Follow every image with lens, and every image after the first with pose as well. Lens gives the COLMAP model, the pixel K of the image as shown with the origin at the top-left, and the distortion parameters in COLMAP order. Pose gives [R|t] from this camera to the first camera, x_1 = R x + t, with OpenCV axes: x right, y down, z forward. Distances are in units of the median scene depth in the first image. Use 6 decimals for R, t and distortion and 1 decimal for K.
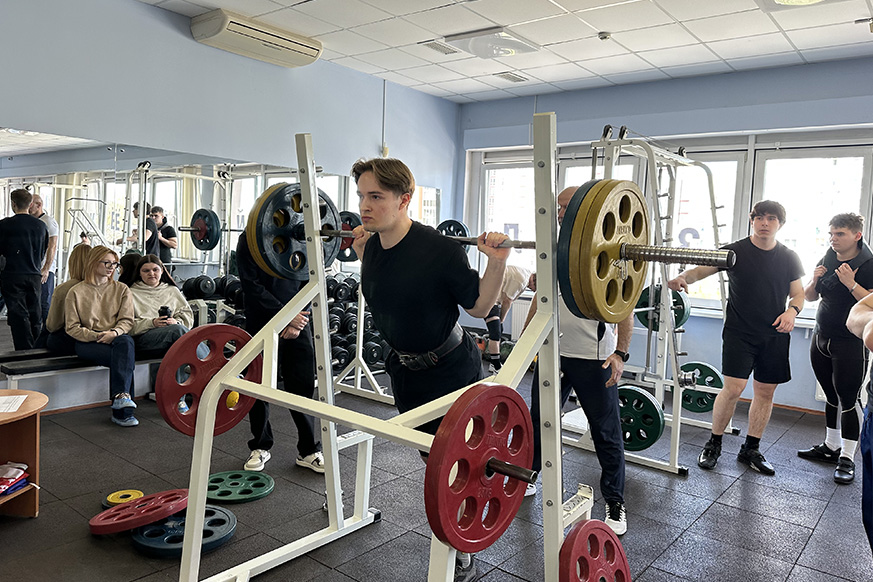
lens RADIAL K [[655.3, 0, 436.5], [0, 655.3, 291.0], [0, 0, 1]] dist [0.002766, 0.000912]
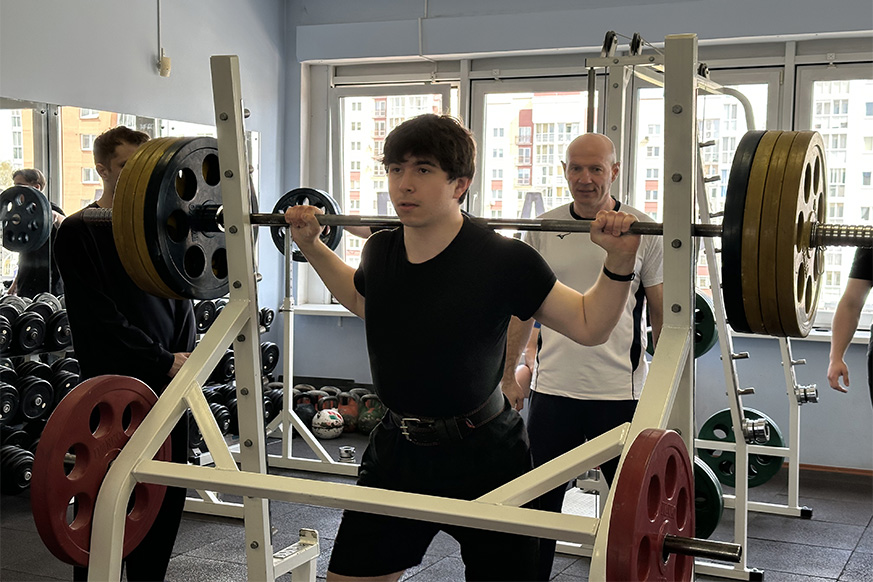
lens RADIAL K [[1226.3, 0, 436.5], [0, 1226.3, 291.0], [0, 0, 1]] dist [0.016508, -0.007332]
pose [[0.974384, -0.041146, 0.221094, -0.168214], [0.045406, 0.998867, -0.014217, 0.001454], [-0.220259, 0.023892, 0.975149, -0.092620]]
